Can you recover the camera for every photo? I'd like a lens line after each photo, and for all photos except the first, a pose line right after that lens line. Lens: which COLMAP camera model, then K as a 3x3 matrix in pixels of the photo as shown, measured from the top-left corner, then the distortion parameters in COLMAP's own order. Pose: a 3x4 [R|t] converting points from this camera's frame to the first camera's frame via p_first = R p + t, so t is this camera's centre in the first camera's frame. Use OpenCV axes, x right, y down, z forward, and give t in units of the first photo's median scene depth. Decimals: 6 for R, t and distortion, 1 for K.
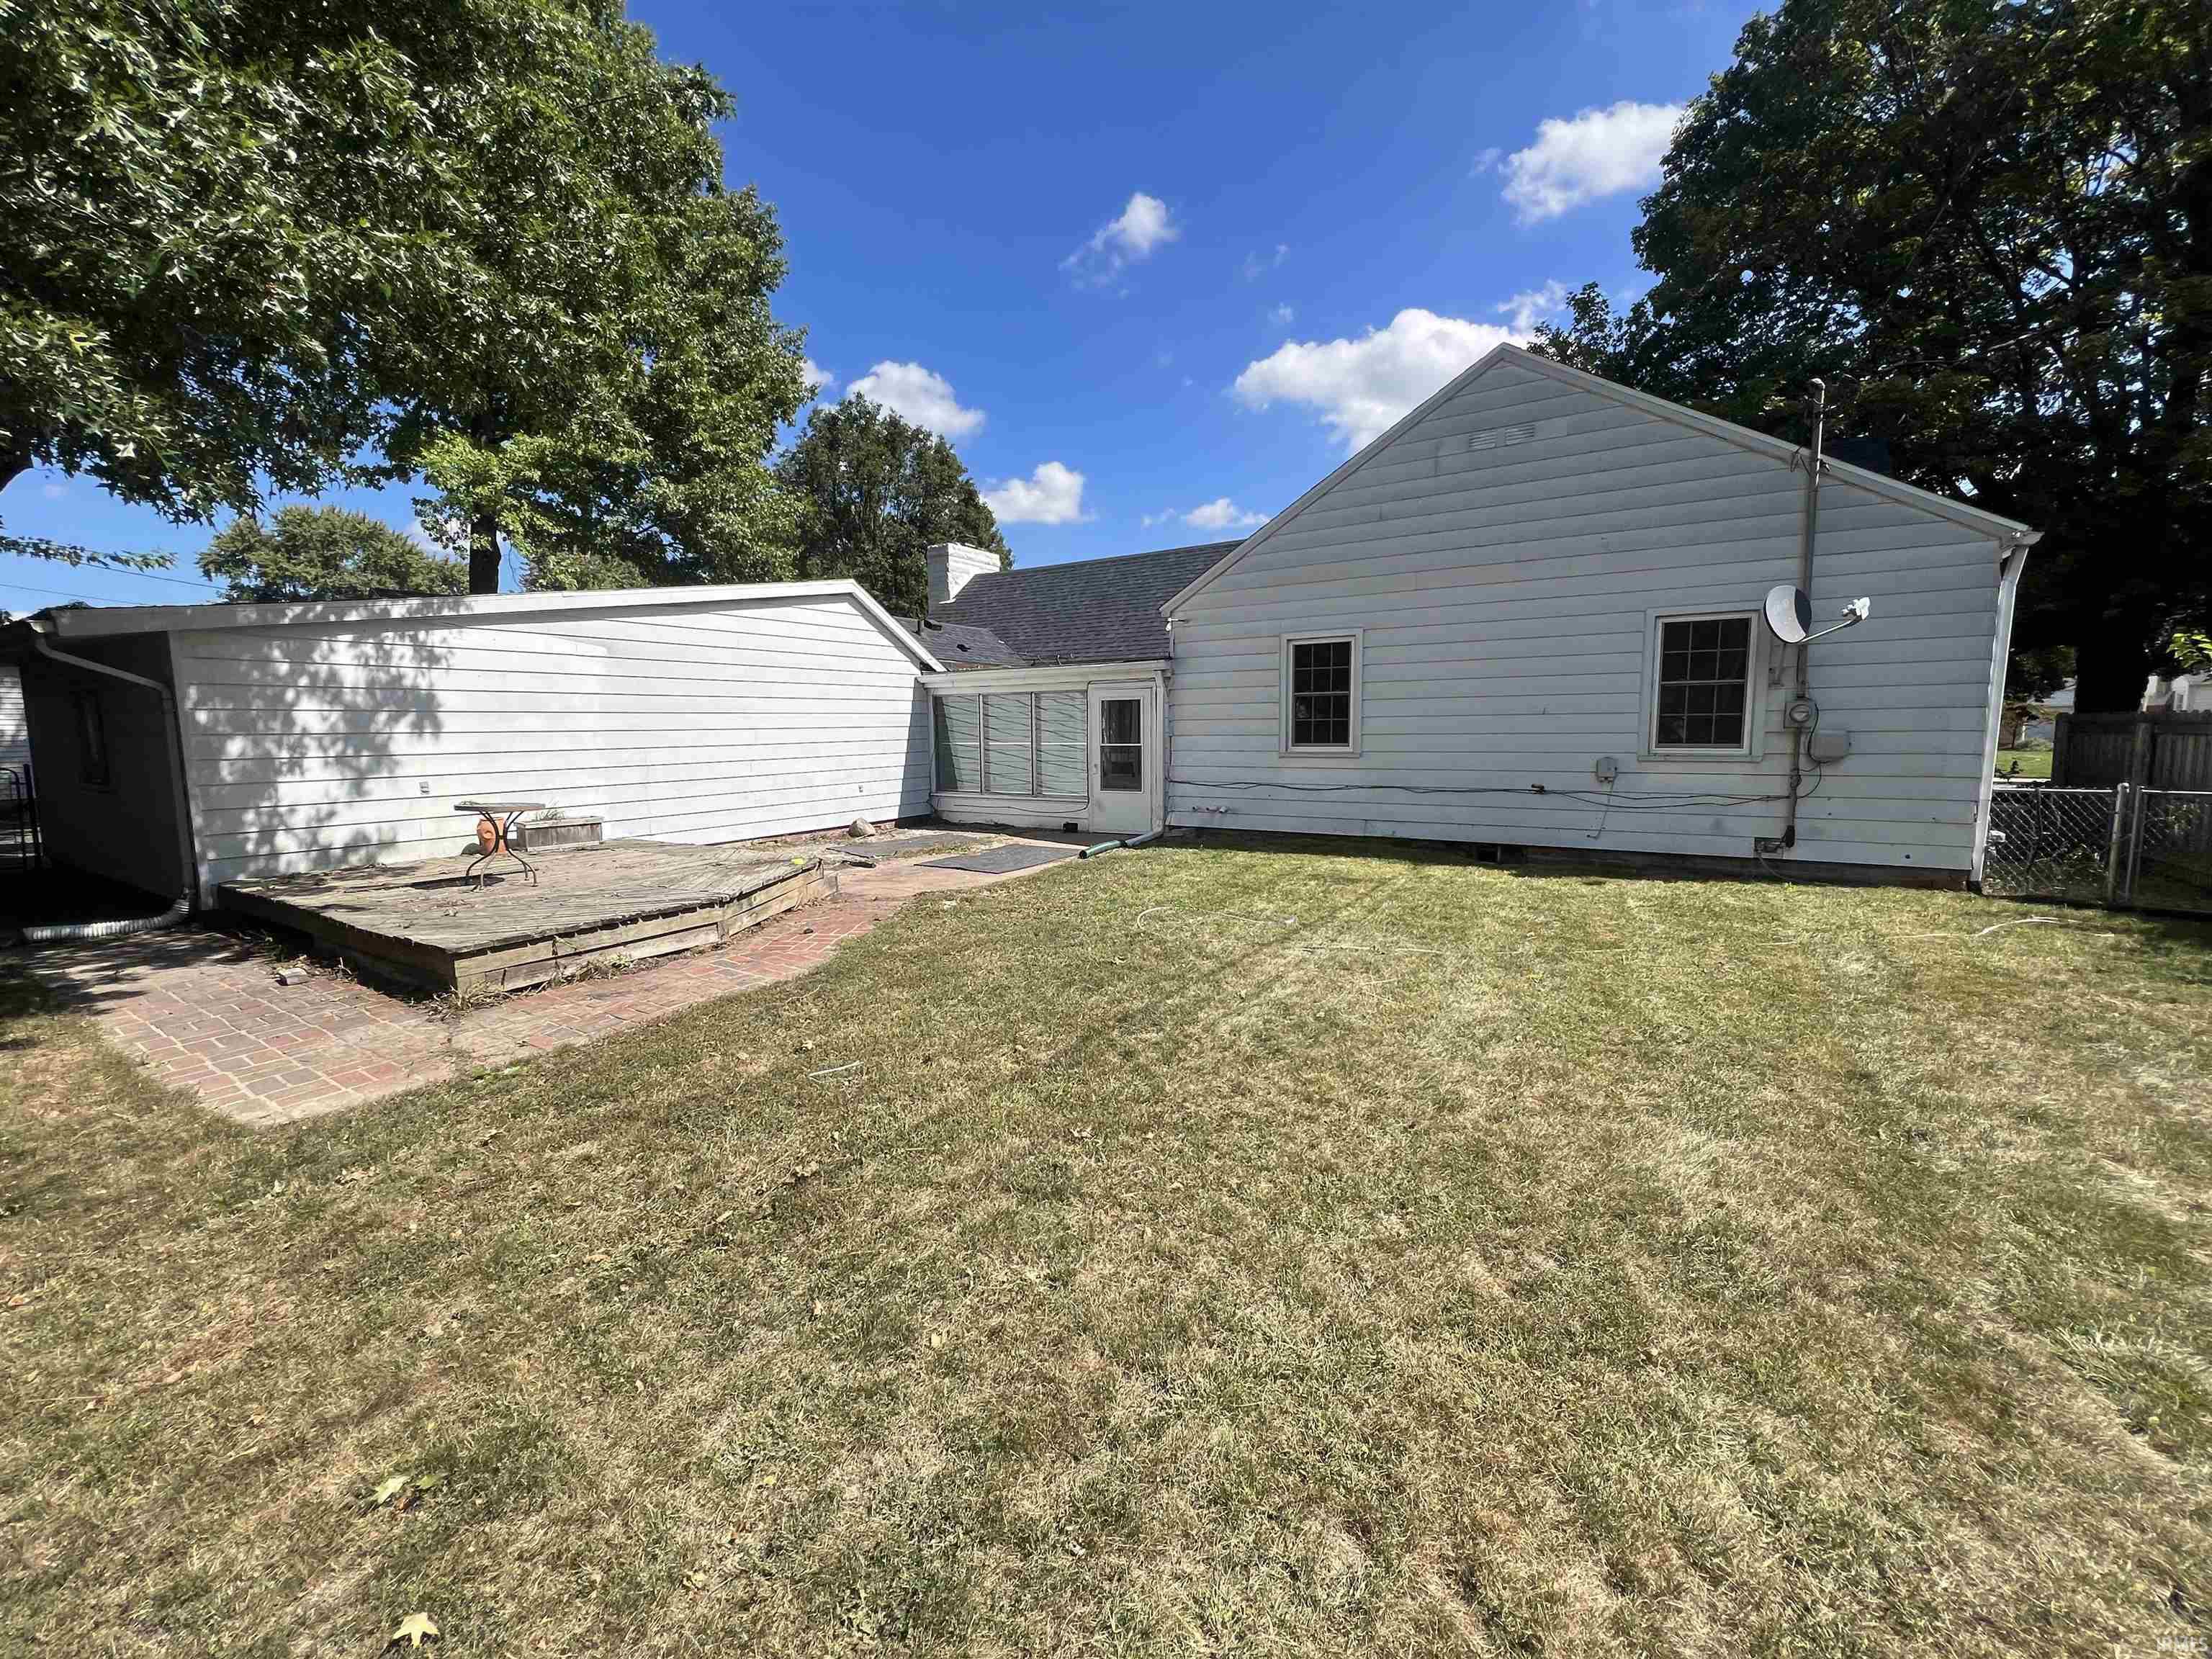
lens RADIAL K [[892.2, 0, 1101.8], [0, 892.2, 822.8], [0, 0, 1]] dist [-0.002244, -0.000664]
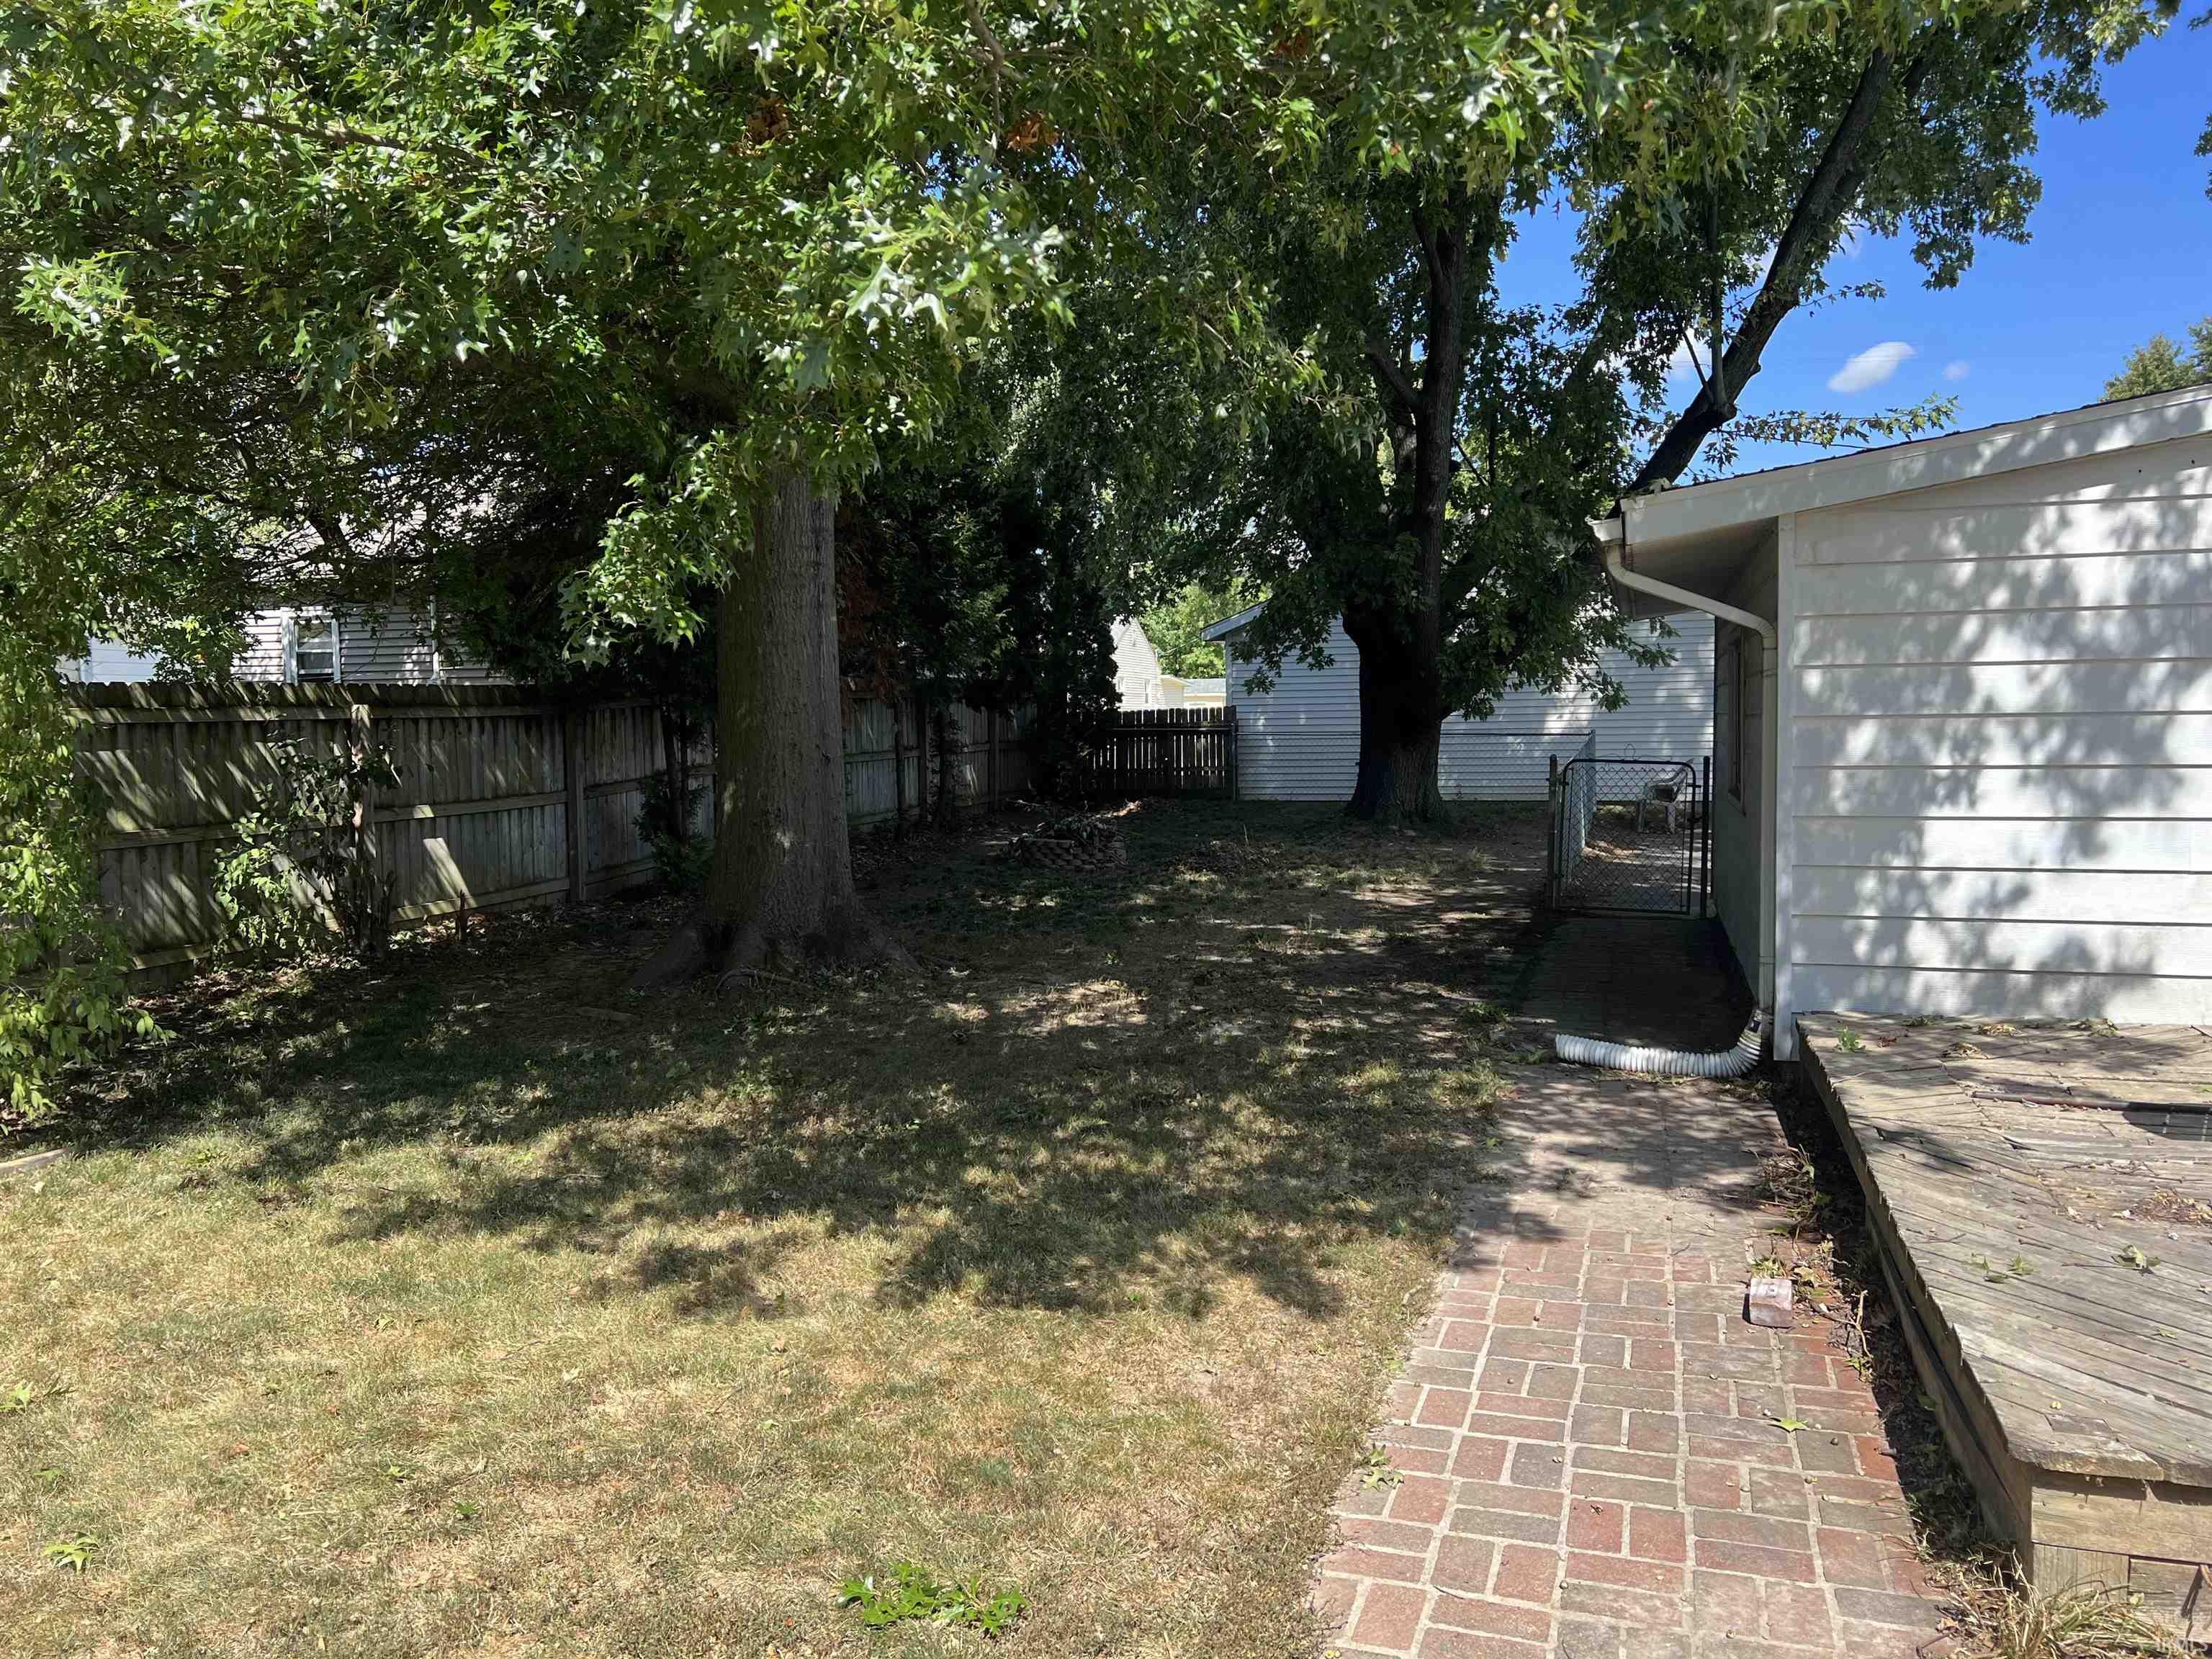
lens RADIAL K [[1667.0, 0, 1102.0], [0, 1667.0, 821.7], [0, 0, 1]] dist [0.073658, -0.071130]
pose [[0.257744, 0.063392, -0.964131, -0.175099], [-0.090923, 0.995009, 0.041115, -0.039435], [0.961926, 0.077065, 0.262222, 0.342674]]
